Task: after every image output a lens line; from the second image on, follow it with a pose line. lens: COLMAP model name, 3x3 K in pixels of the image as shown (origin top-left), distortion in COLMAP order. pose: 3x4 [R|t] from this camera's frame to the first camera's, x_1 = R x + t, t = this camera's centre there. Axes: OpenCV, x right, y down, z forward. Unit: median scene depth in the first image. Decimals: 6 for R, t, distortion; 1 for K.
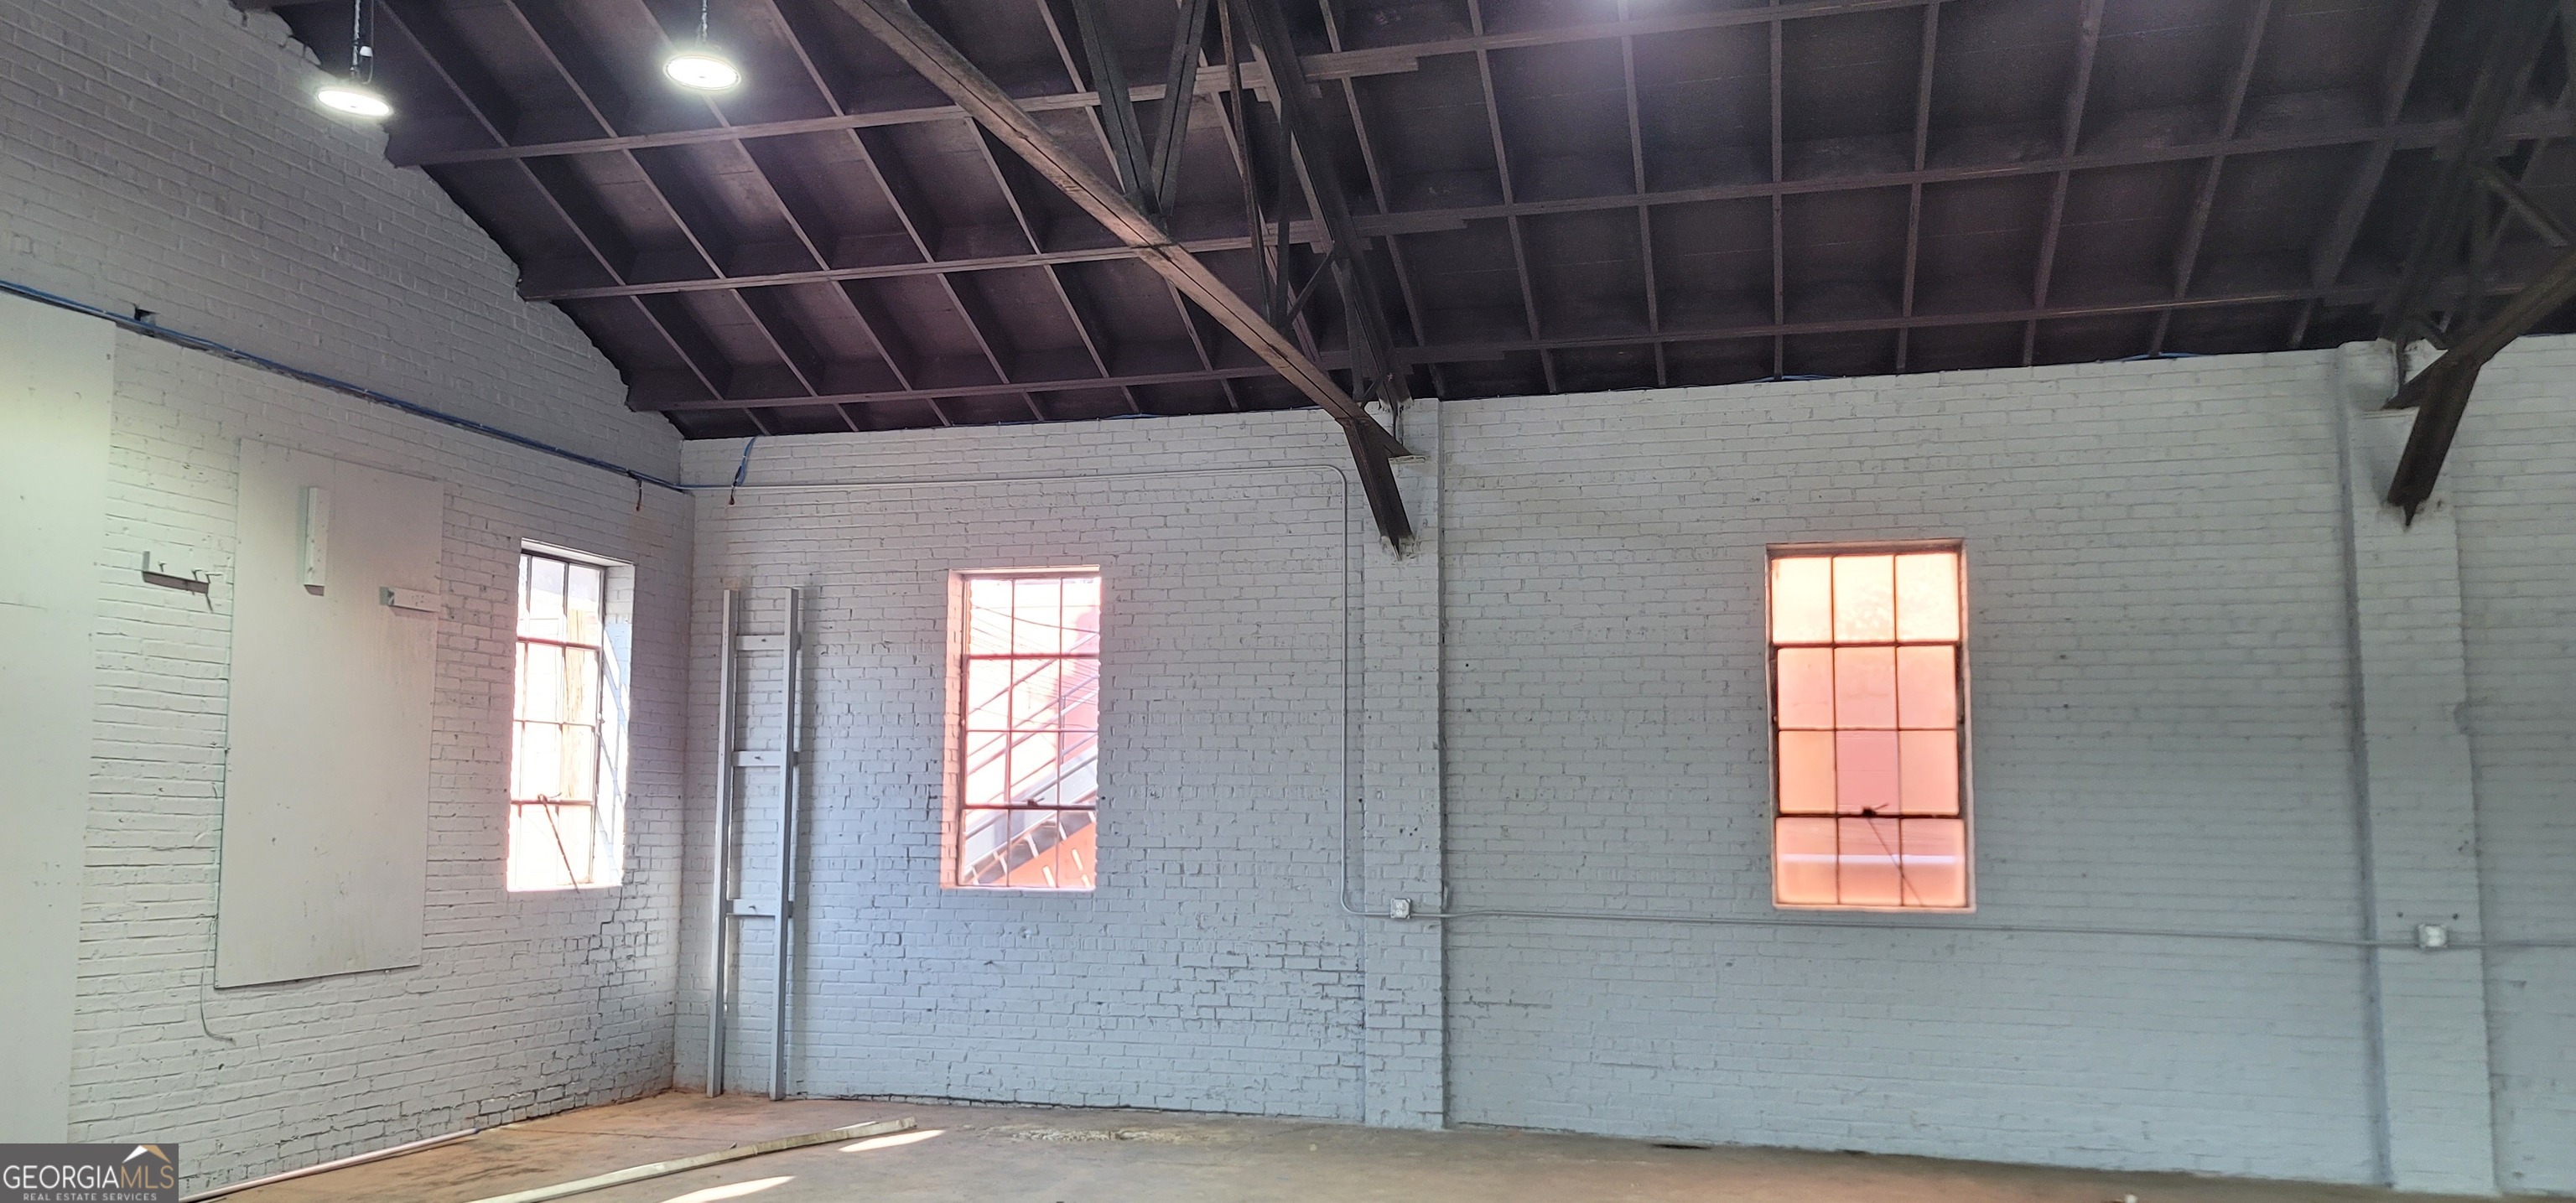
lens RADIAL K [[1903.2, 0, 1265.7], [0, 1903.2, 648.9], [0, 0, 1]] dist [0.068121, -0.040227]
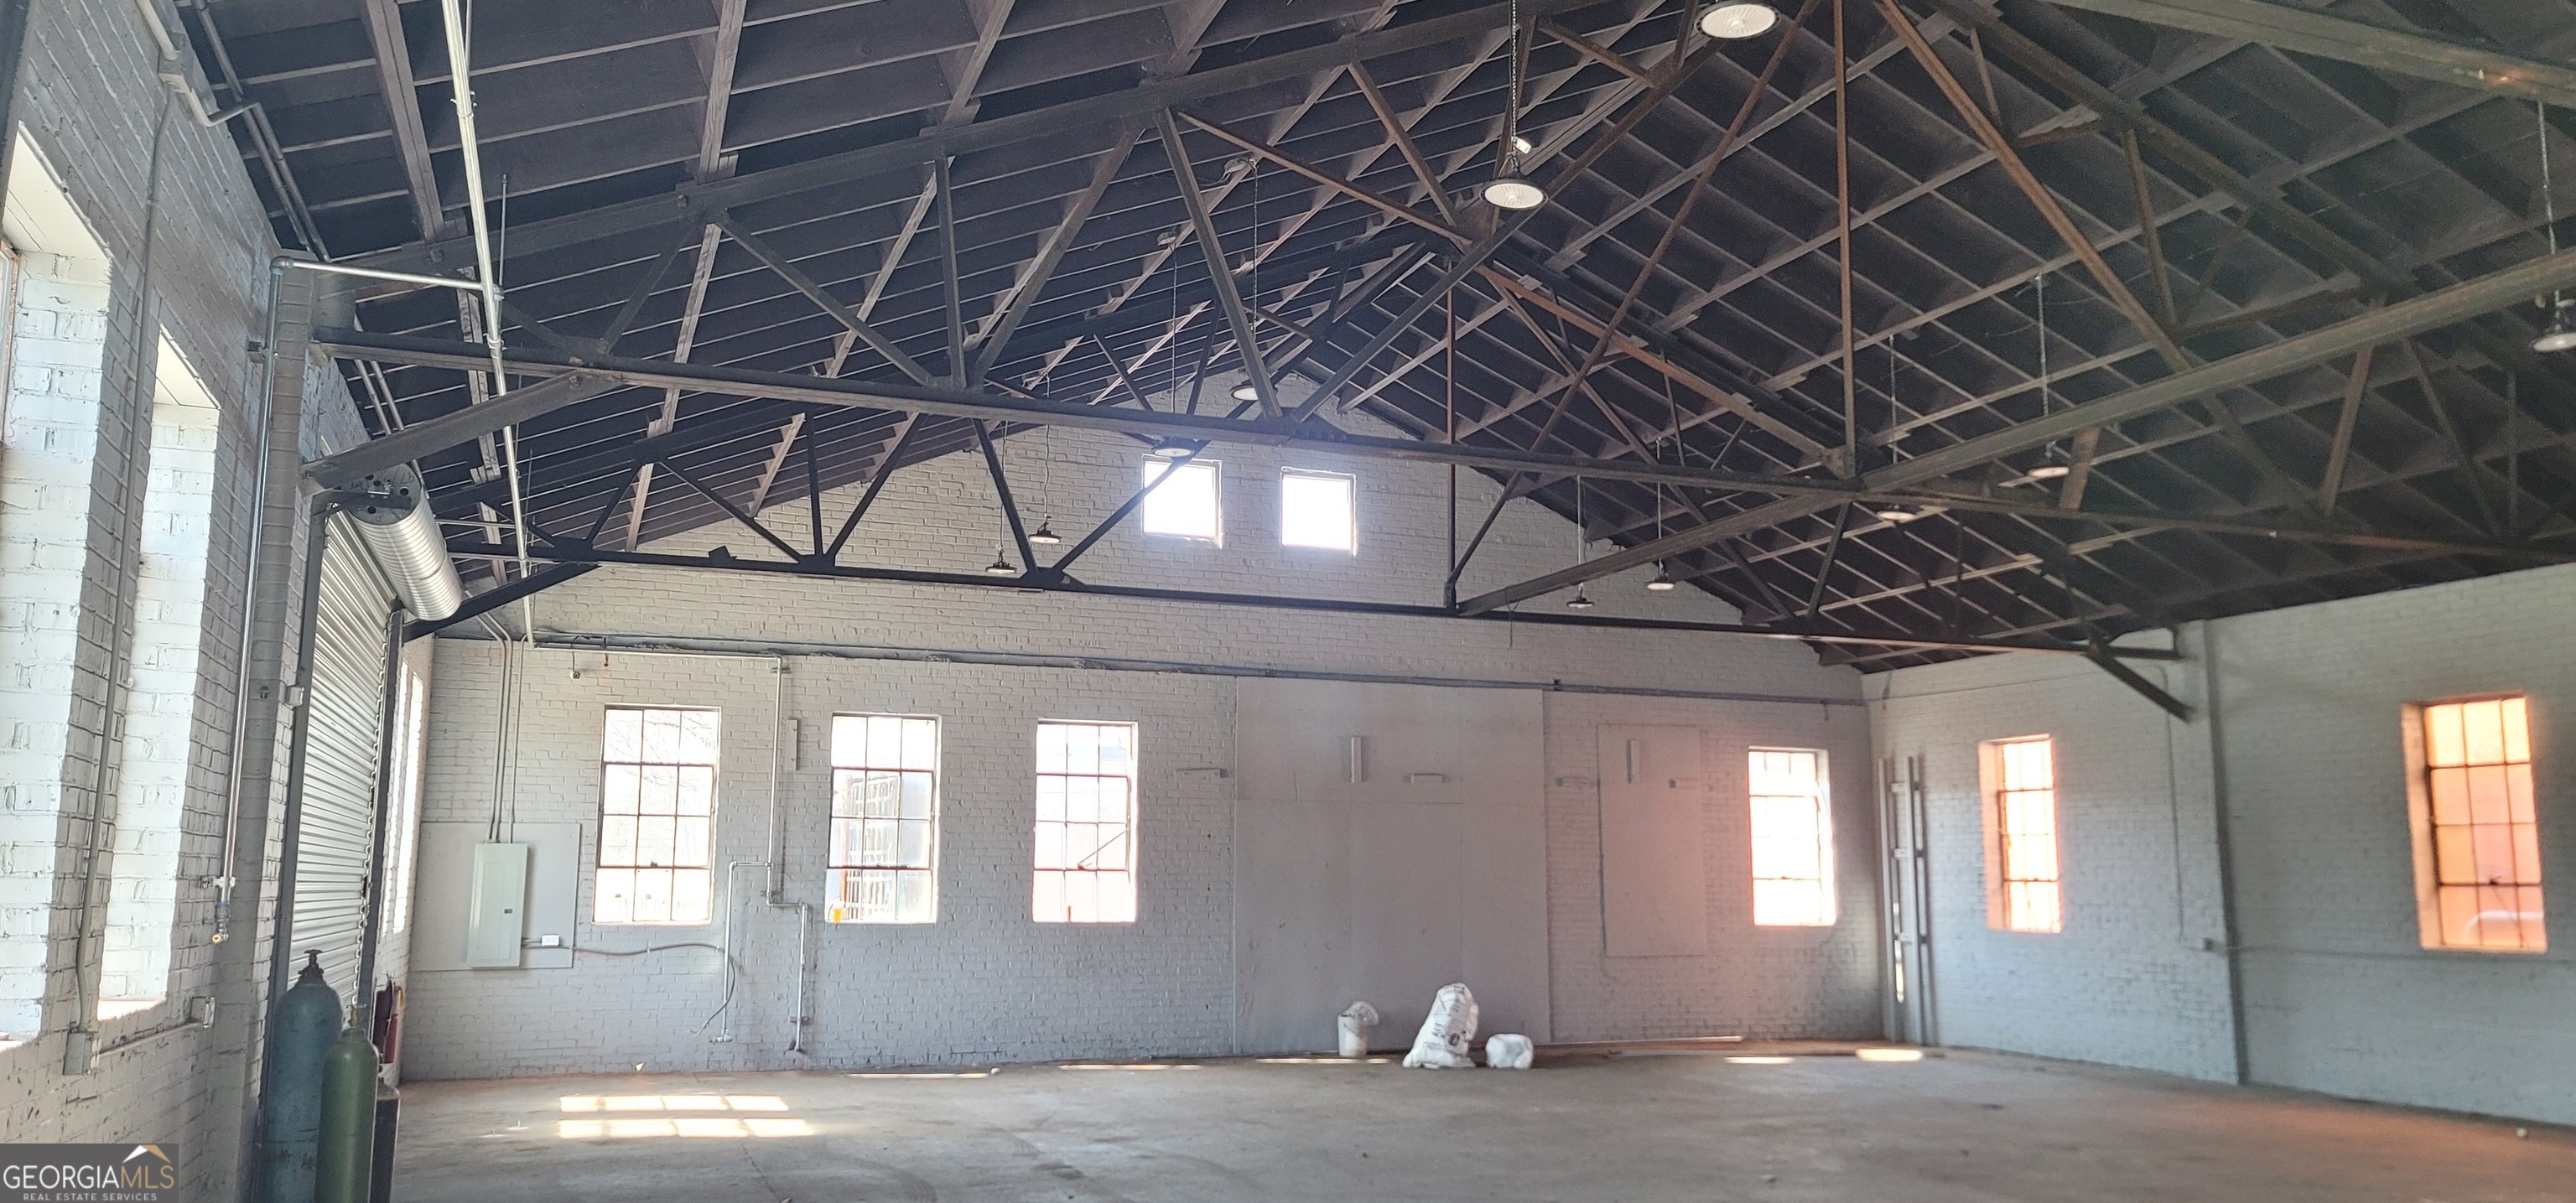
lens RADIAL K [[1903.2, 0, 1288.3], [0, 1903.2, 619.4], [0, 0, 1]] dist [0.068121, -0.040227]
pose [[0.593270, -0.116775, -0.796489, 0.935955], [0.074372, 0.993142, -0.090211, -0.045136], [0.801561, -0.005717, 0.597886, -0.581445]]
